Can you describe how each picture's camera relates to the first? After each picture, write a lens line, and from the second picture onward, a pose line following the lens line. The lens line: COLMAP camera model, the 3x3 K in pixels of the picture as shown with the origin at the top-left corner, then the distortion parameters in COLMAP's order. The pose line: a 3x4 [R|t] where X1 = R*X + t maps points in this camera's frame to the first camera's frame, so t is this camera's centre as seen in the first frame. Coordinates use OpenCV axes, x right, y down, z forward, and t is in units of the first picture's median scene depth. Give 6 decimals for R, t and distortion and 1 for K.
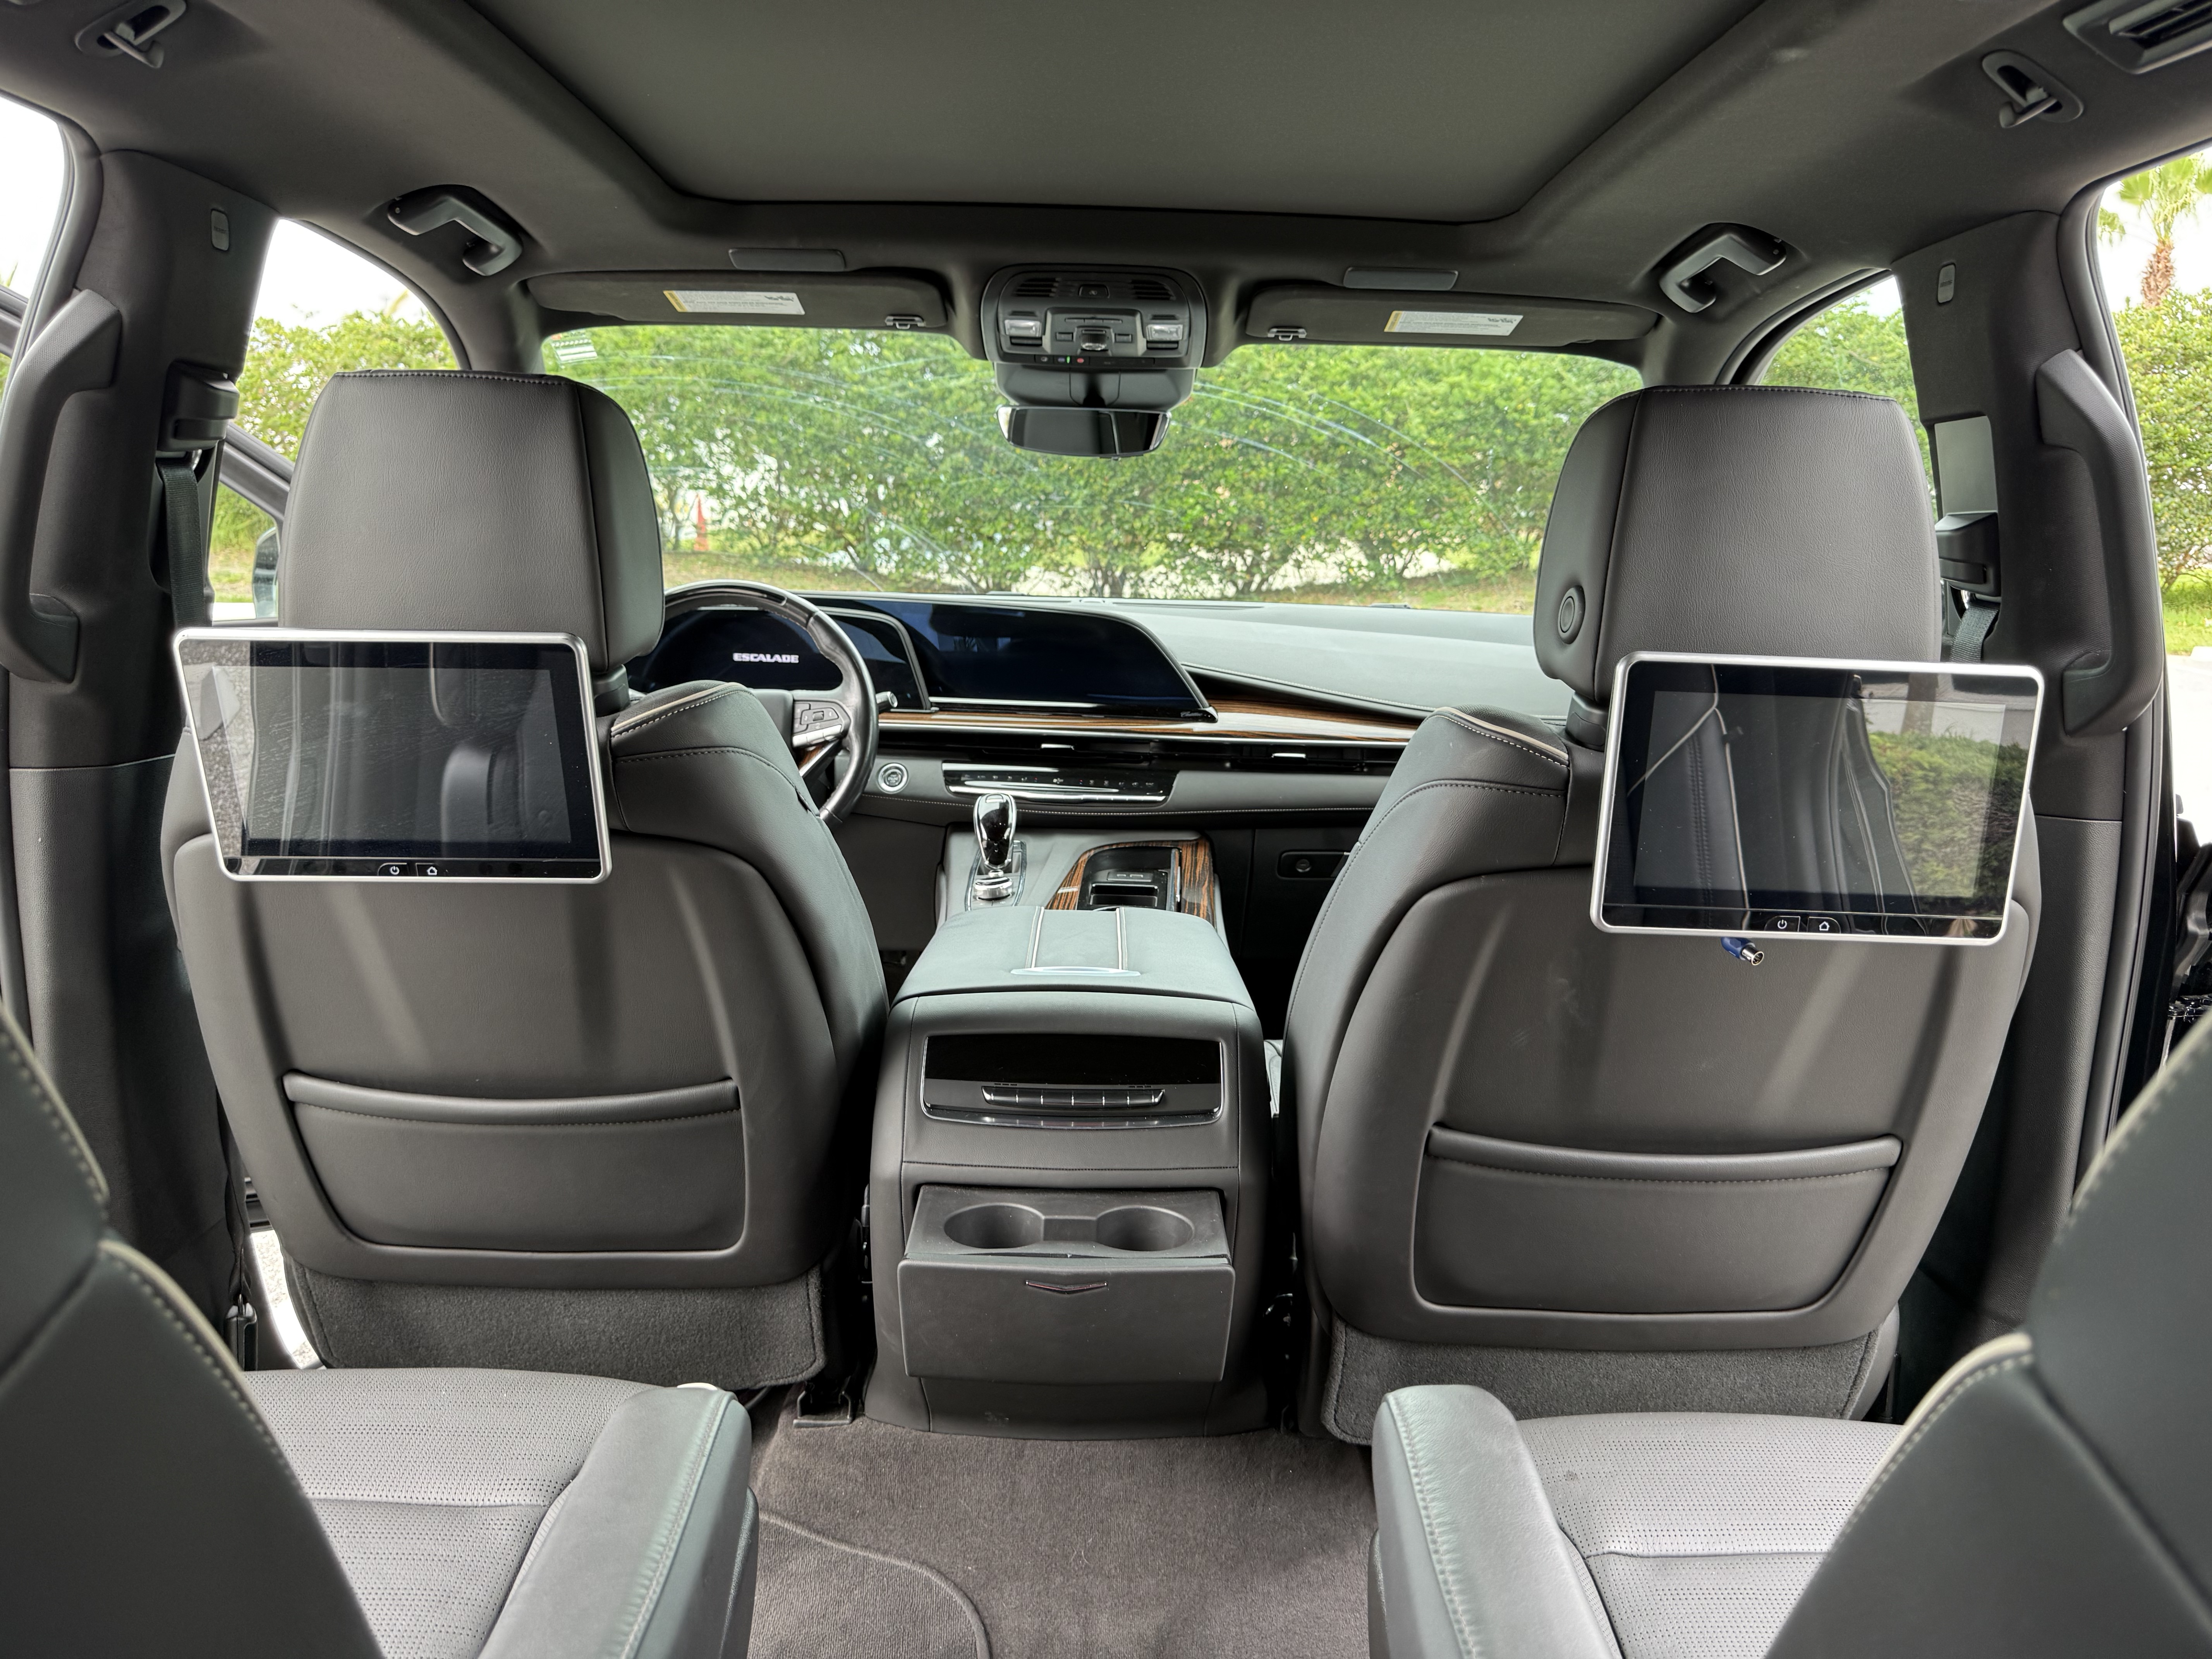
lens RADIAL K [[1688.0, 0, 1104.3], [0, 1688.0, 832.7], [0, 0, 1]] dist [0.123724, -0.115190]
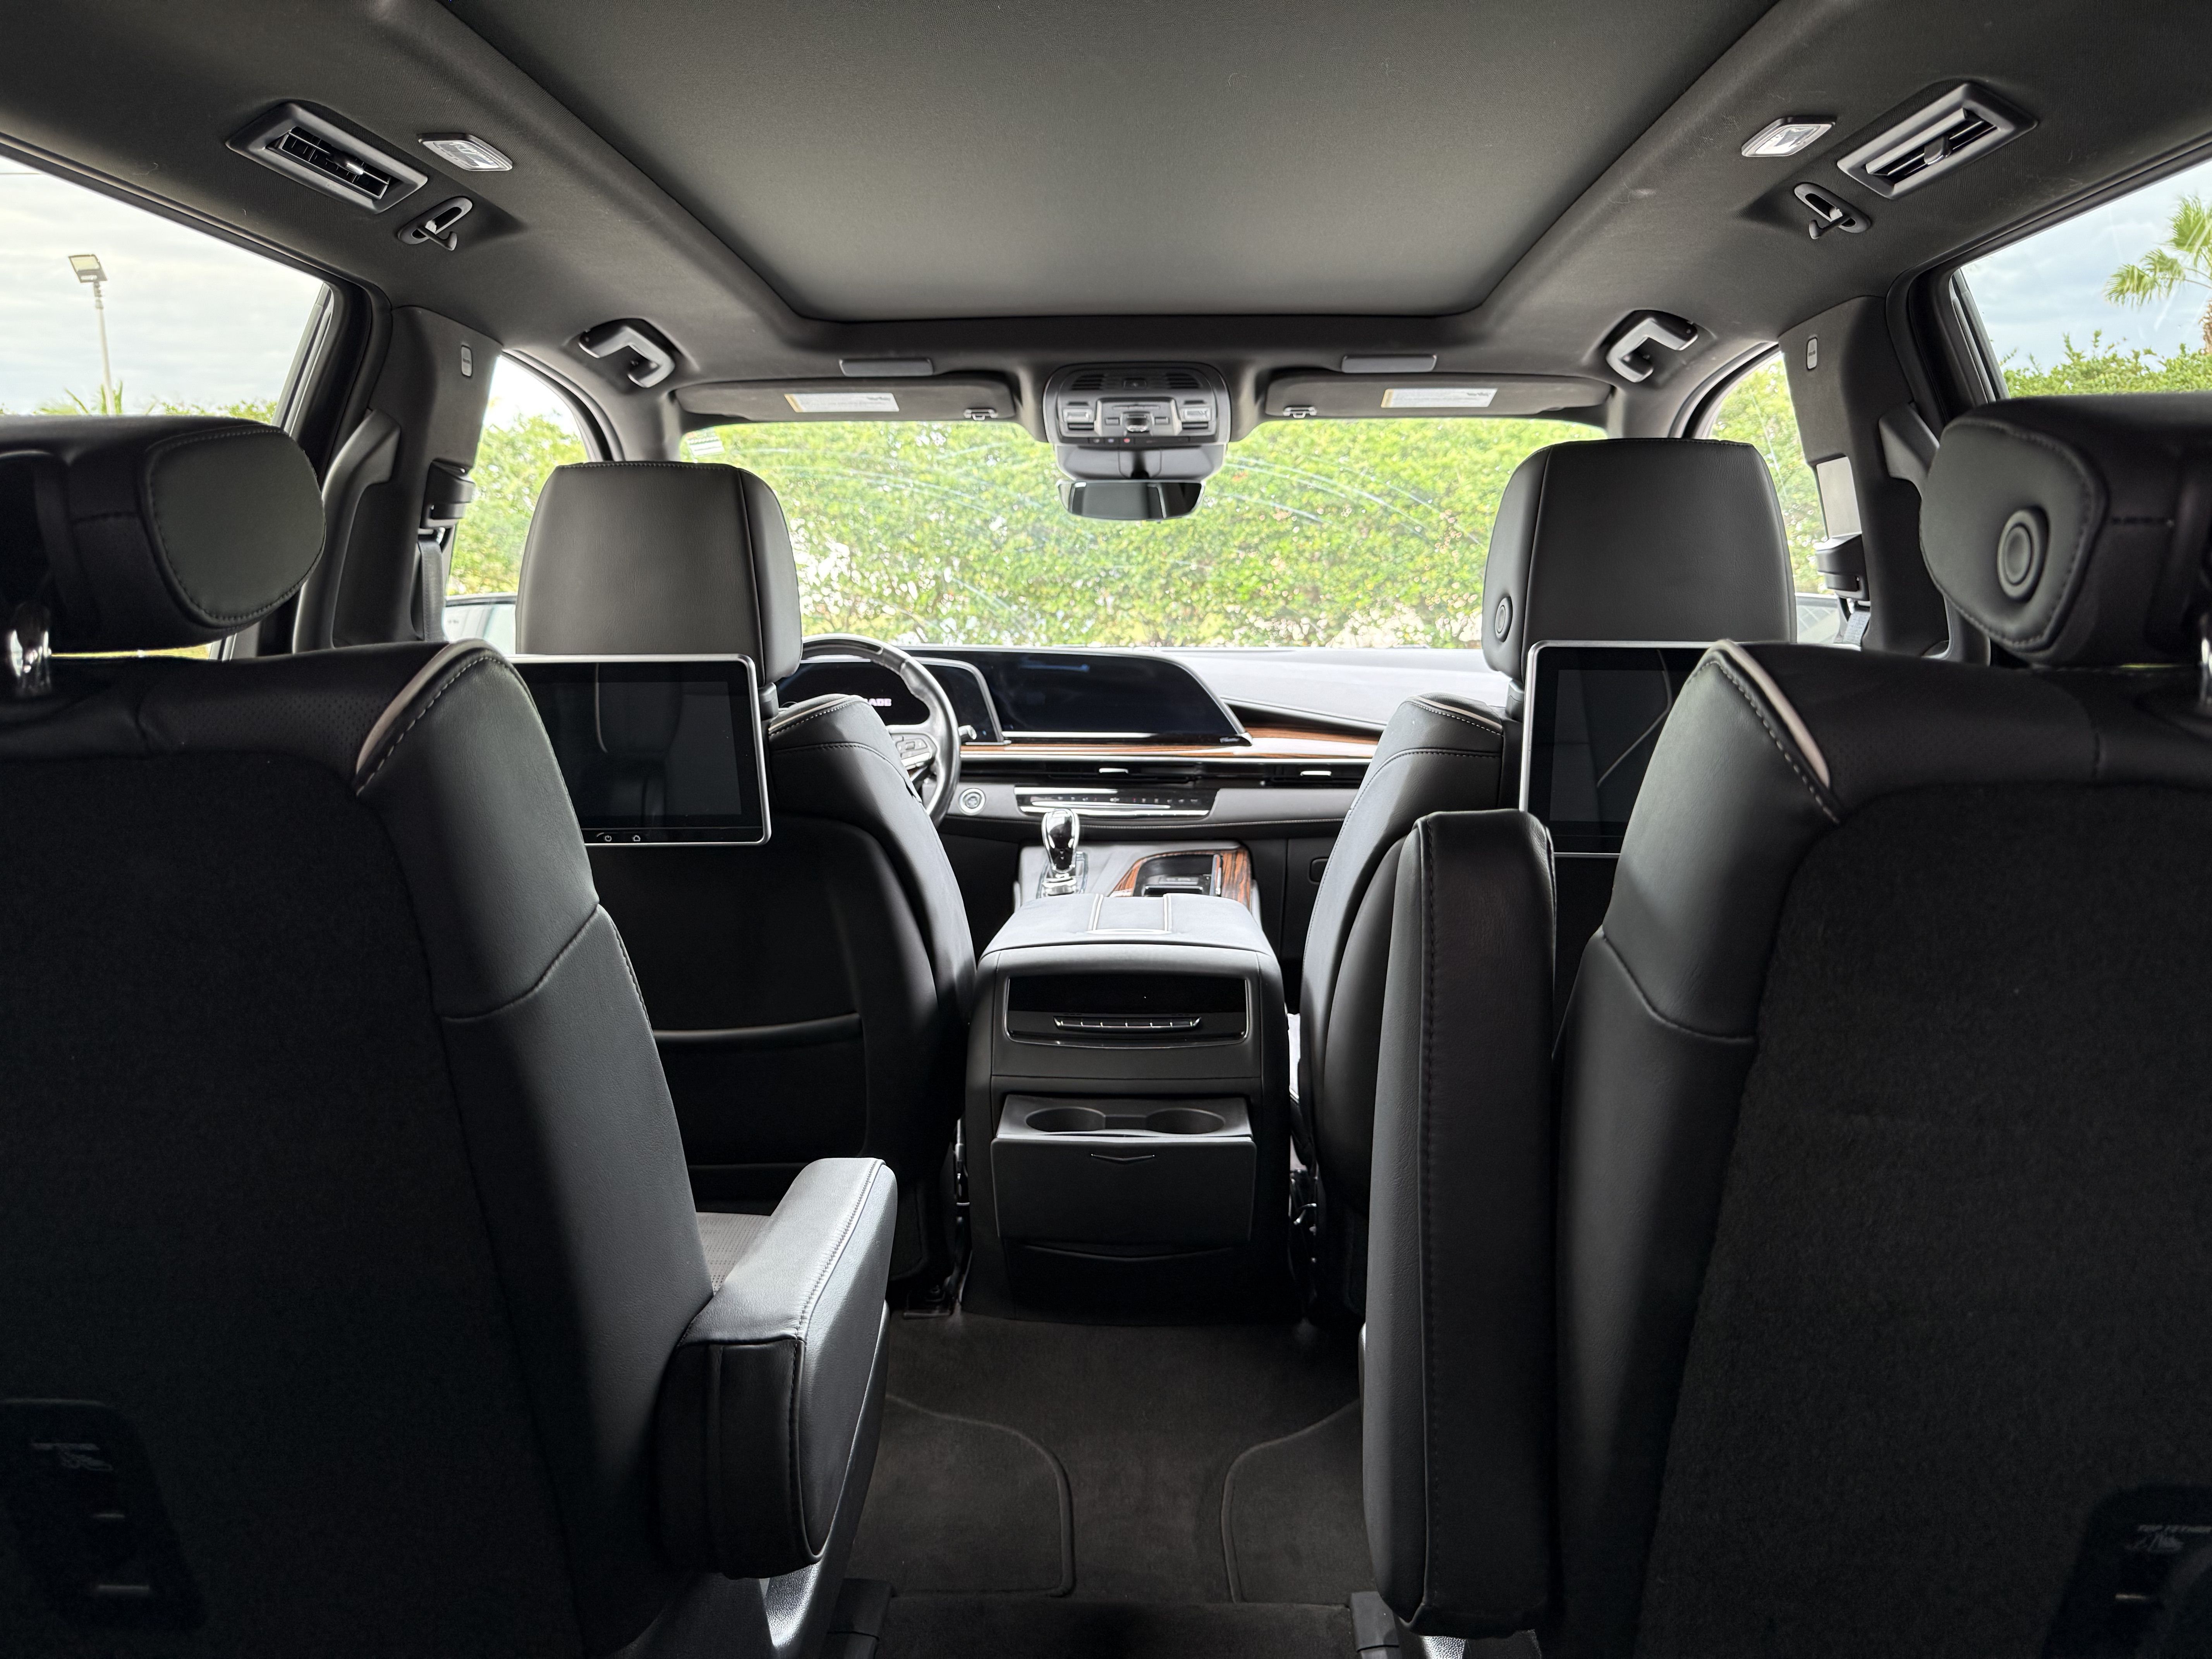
lens RADIAL K [[1718.1, 0, 1061.5], [0, 1718.1, 826.1], [0, 0, 1]] dist [0.159425, -0.121410]
pose [[0.997779, -0.018898, -0.063875, 0.010984], [0.015464, 0.998430, -0.053832, 0.049606], [0.064792, 0.052725, 0.996505, -0.171132]]
